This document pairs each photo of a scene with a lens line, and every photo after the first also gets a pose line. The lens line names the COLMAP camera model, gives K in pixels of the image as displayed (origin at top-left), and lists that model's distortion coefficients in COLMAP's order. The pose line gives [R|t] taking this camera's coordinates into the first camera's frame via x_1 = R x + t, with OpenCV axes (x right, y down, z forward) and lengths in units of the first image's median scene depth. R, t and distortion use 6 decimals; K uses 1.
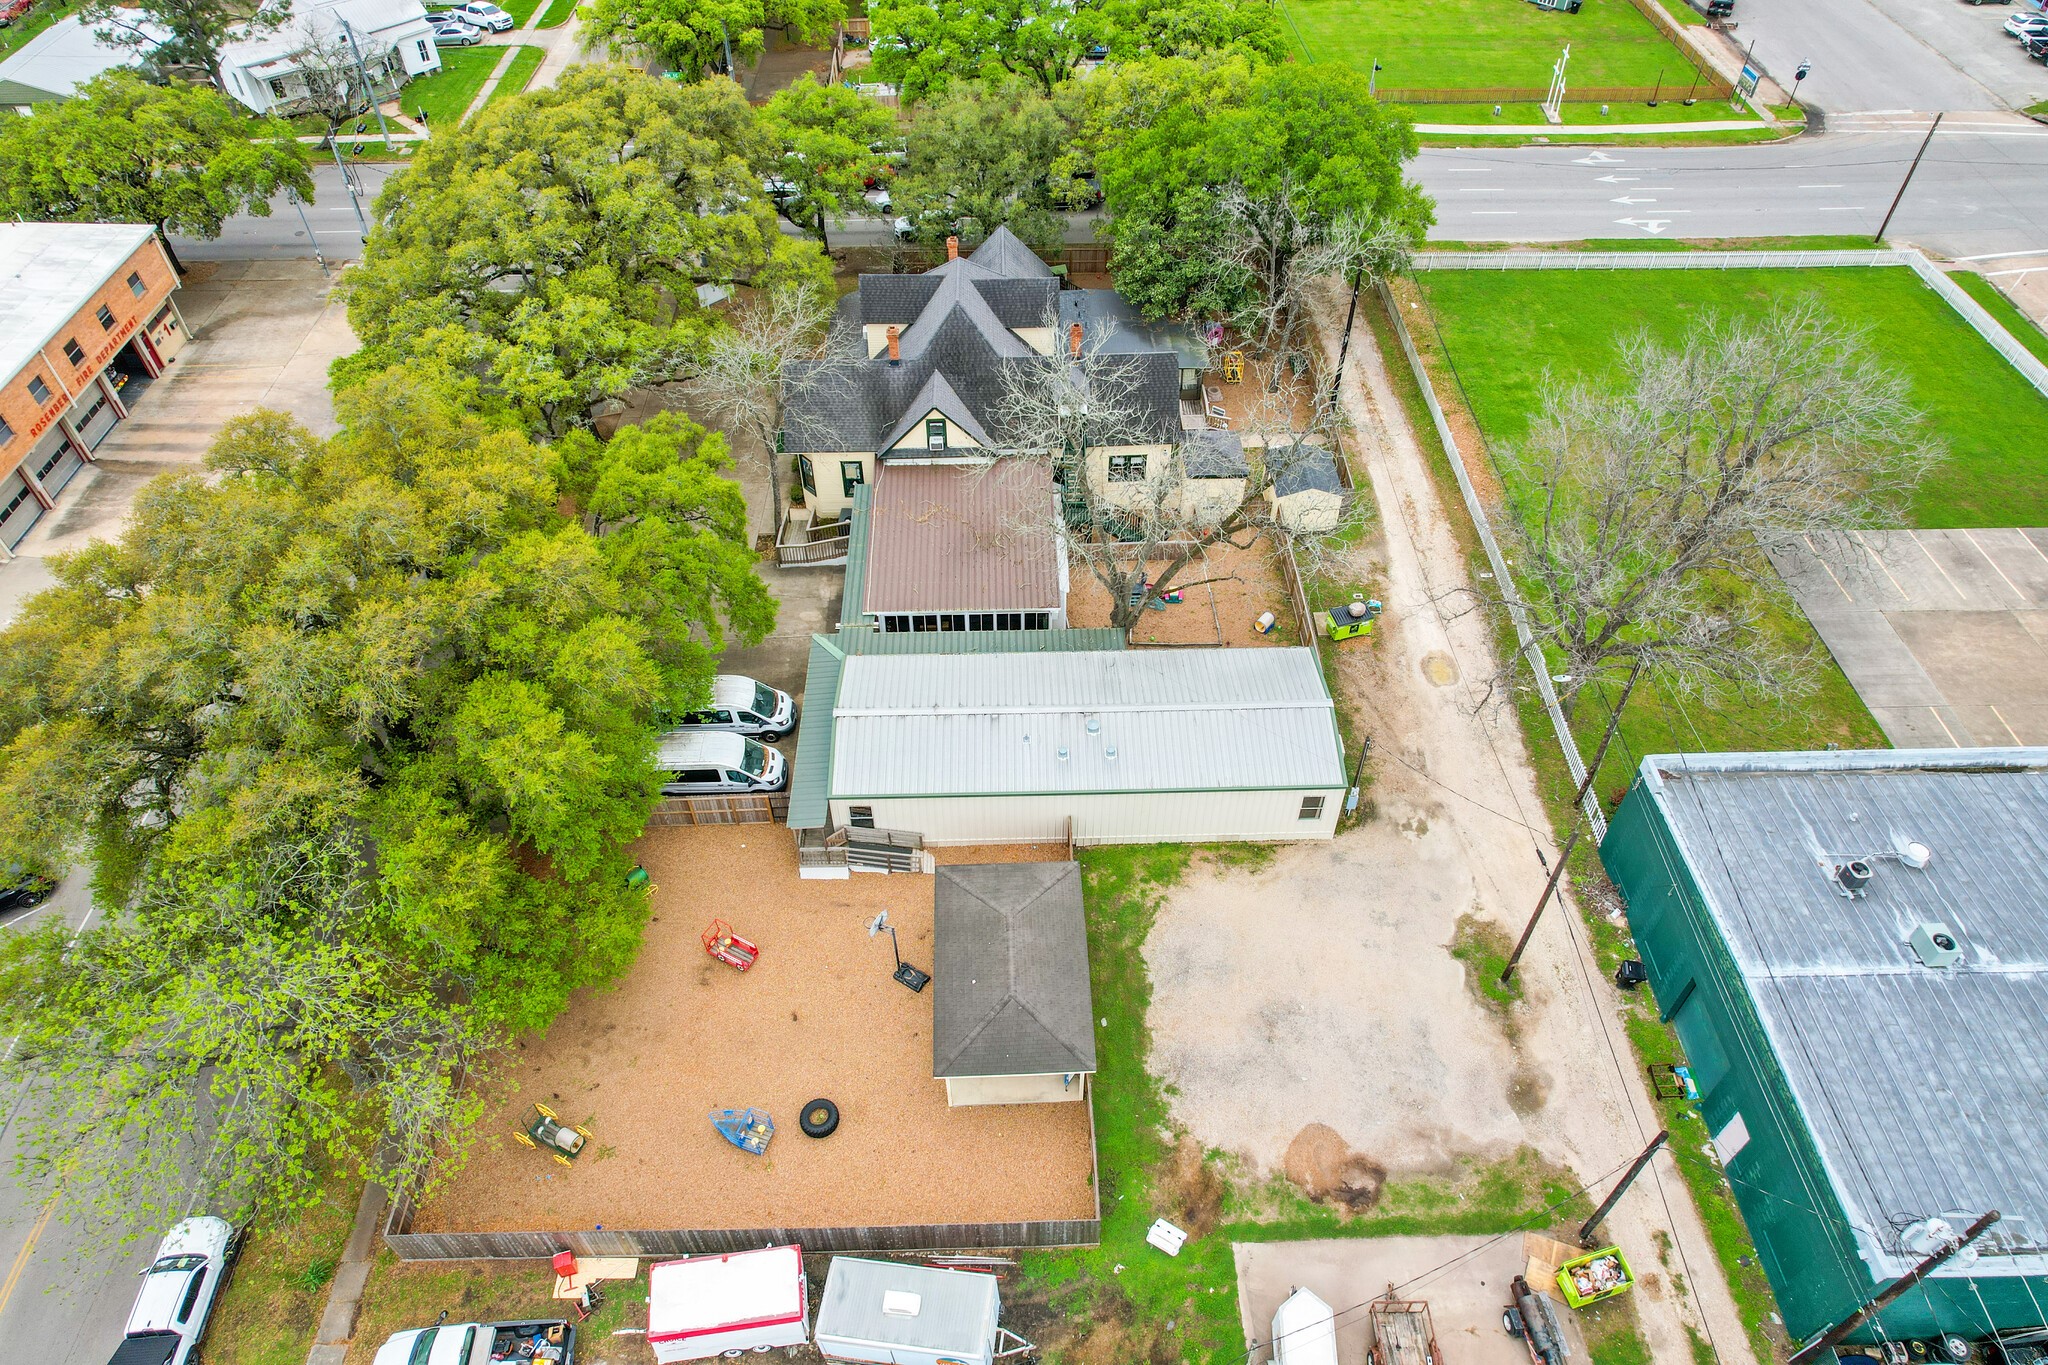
lens RADIAL K [[1305.3, 0, 1027.5], [0, 1305.3, 678.5], [0, 0, 1]] dist [-0.078997, 0.070968]
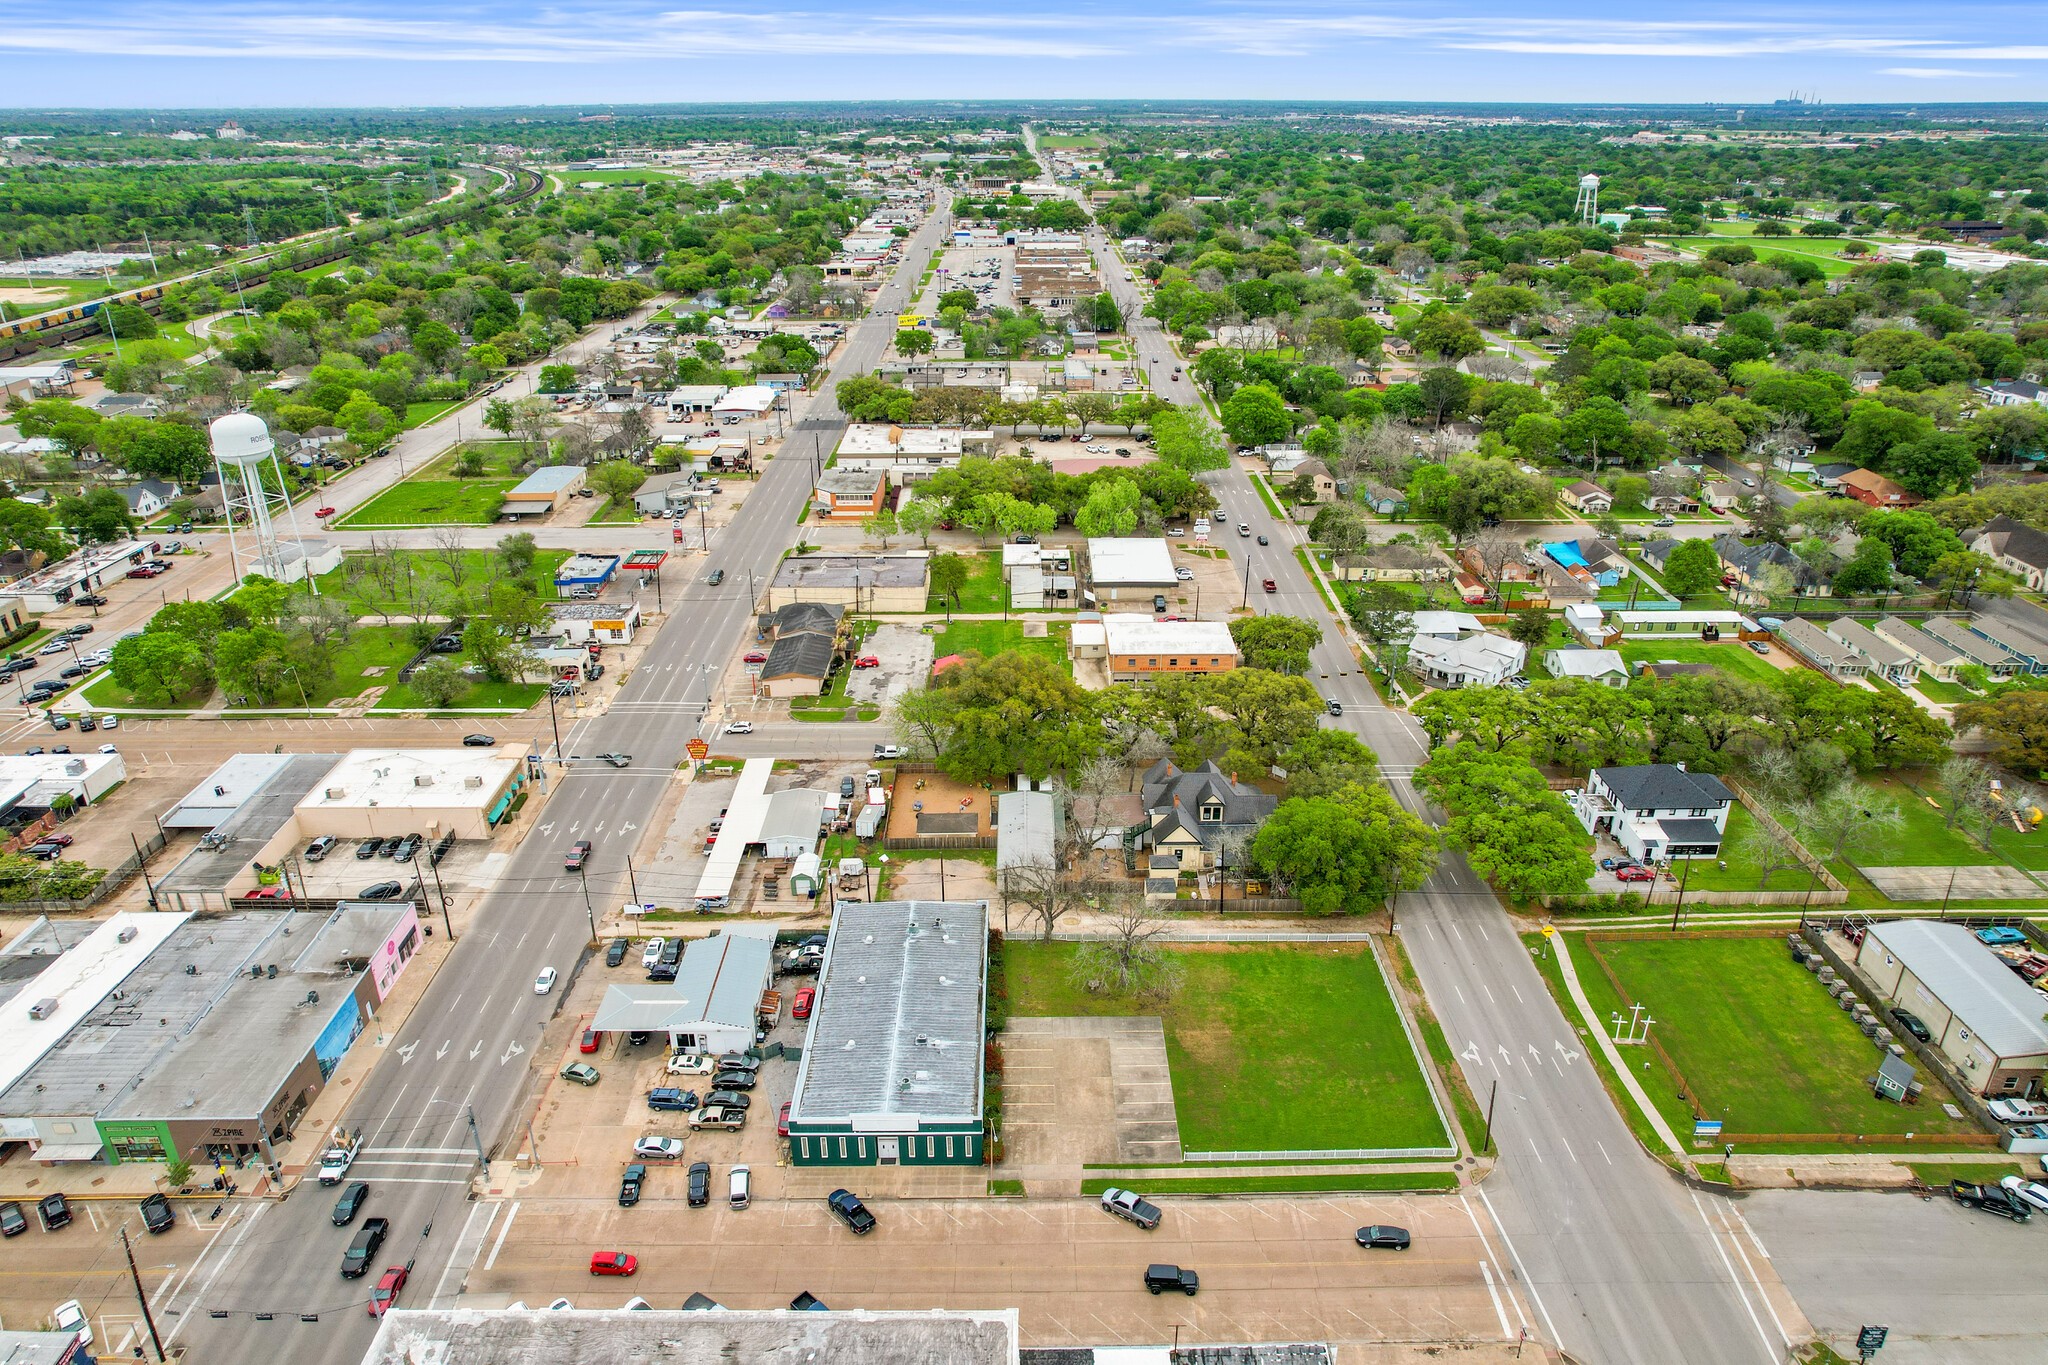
lens RADIAL K [[1305.3, 0, 1027.5], [0, 1305.3, 678.5], [0, 0, 1]] dist [-0.078997, 0.070968]
pose [[-0.015447, 0.414863, -0.909753, 3.233366], [-0.717757, 0.628850, 0.298953, -1.347152], [0.696122, 0.657600, 0.288057, -0.259575]]
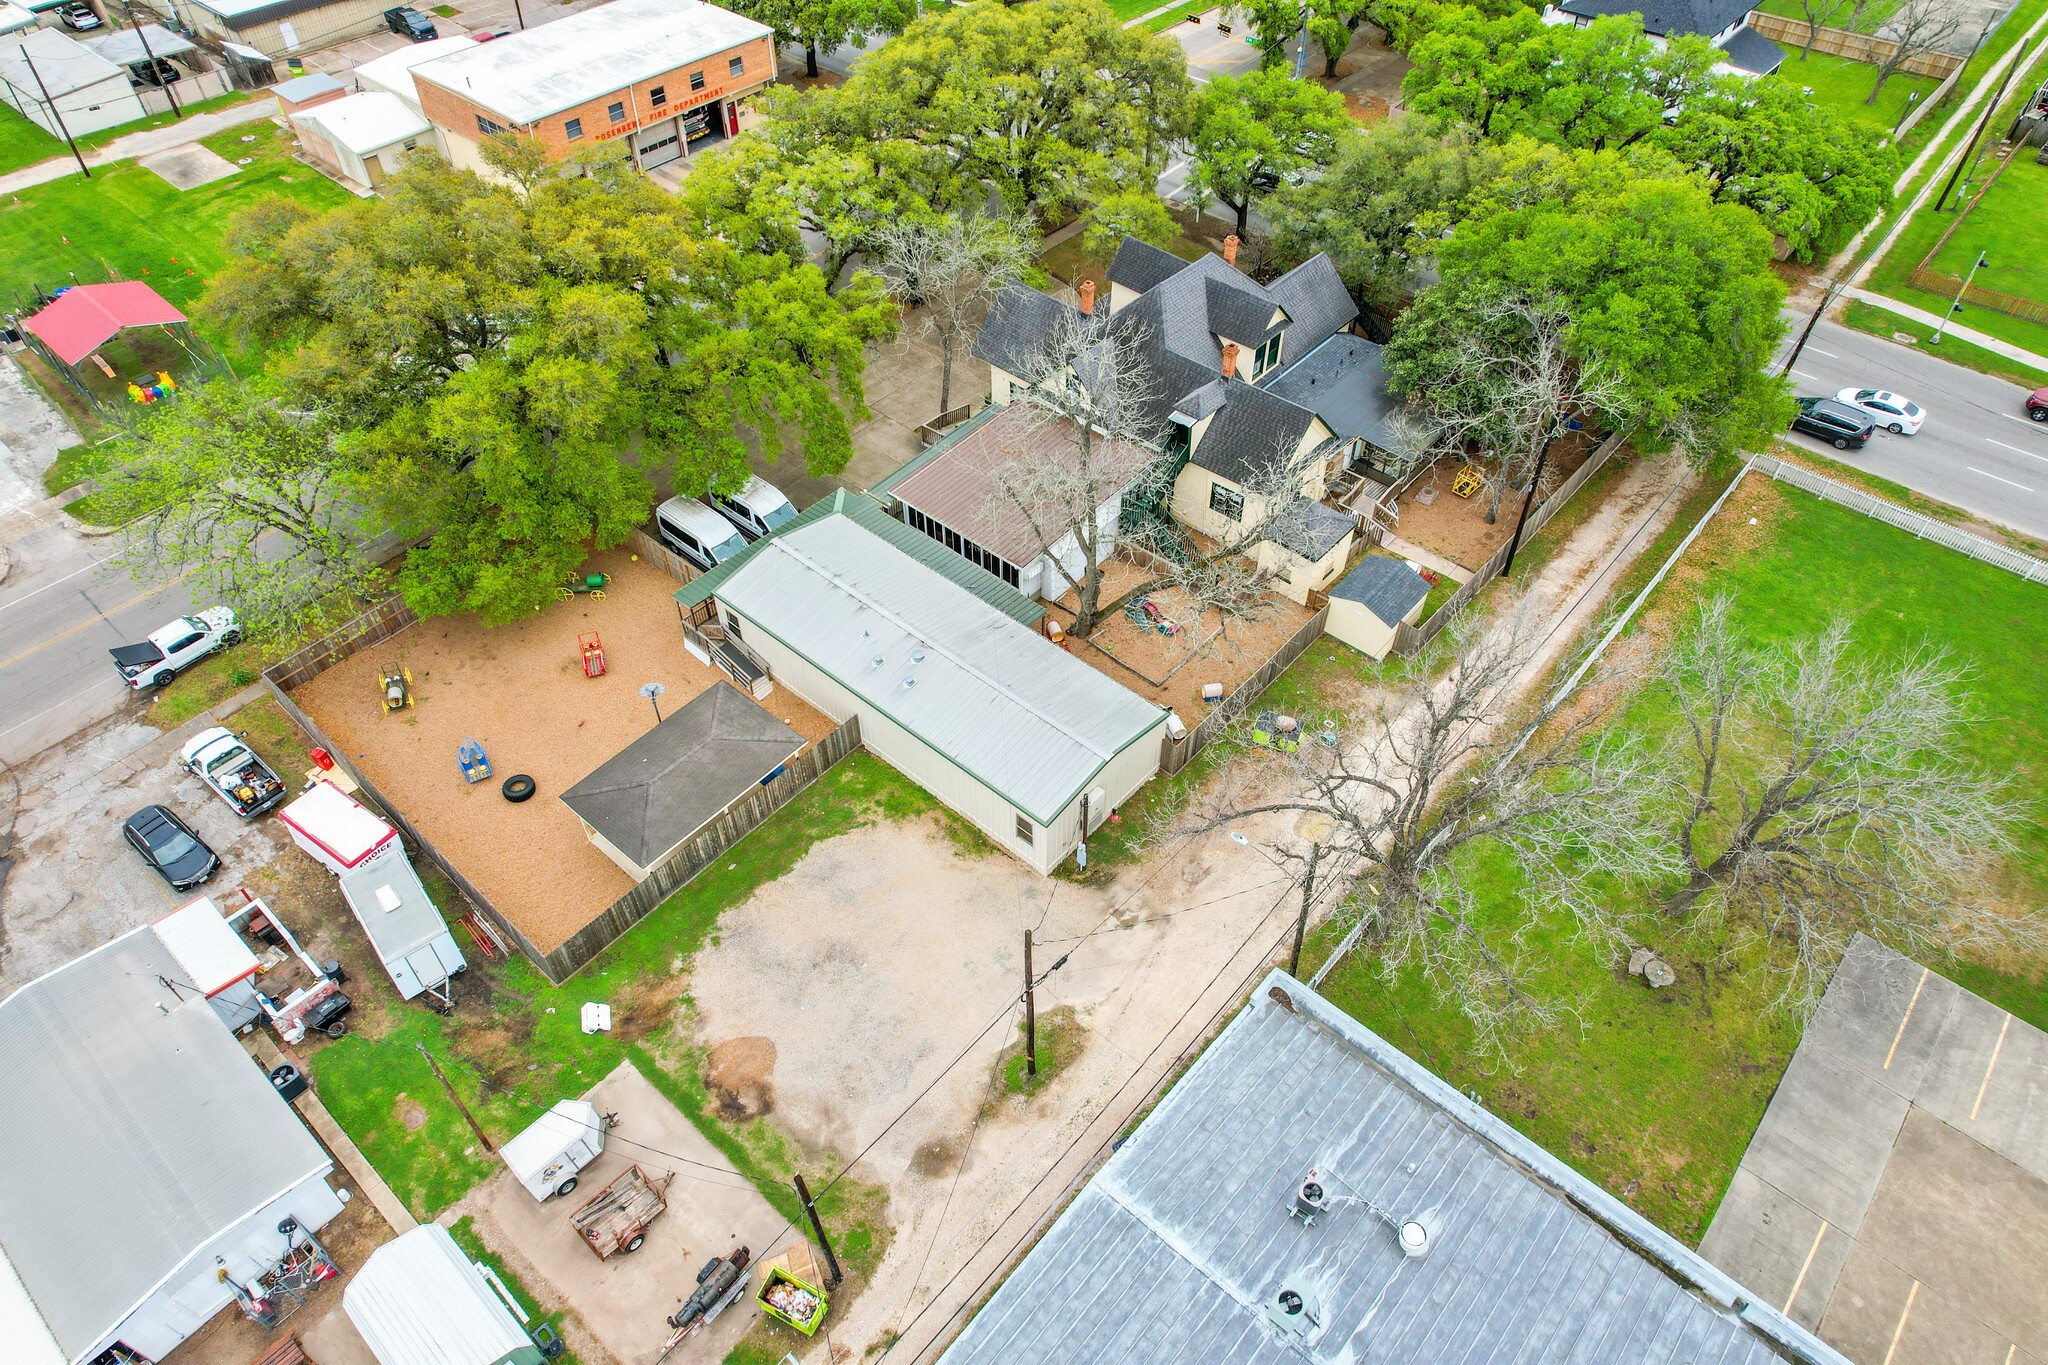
lens RADIAL K [[1305.3, 0, 1027.5], [0, 1305.3, 678.5], [0, 0, 1]] dist [-0.078997, 0.070968]
pose [[0.733737, 0.491160, -0.469460, 0.666166], [-0.488632, 0.861558, 0.137680, -0.146729], [0.472090, 0.128372, 0.872153, 0.122337]]
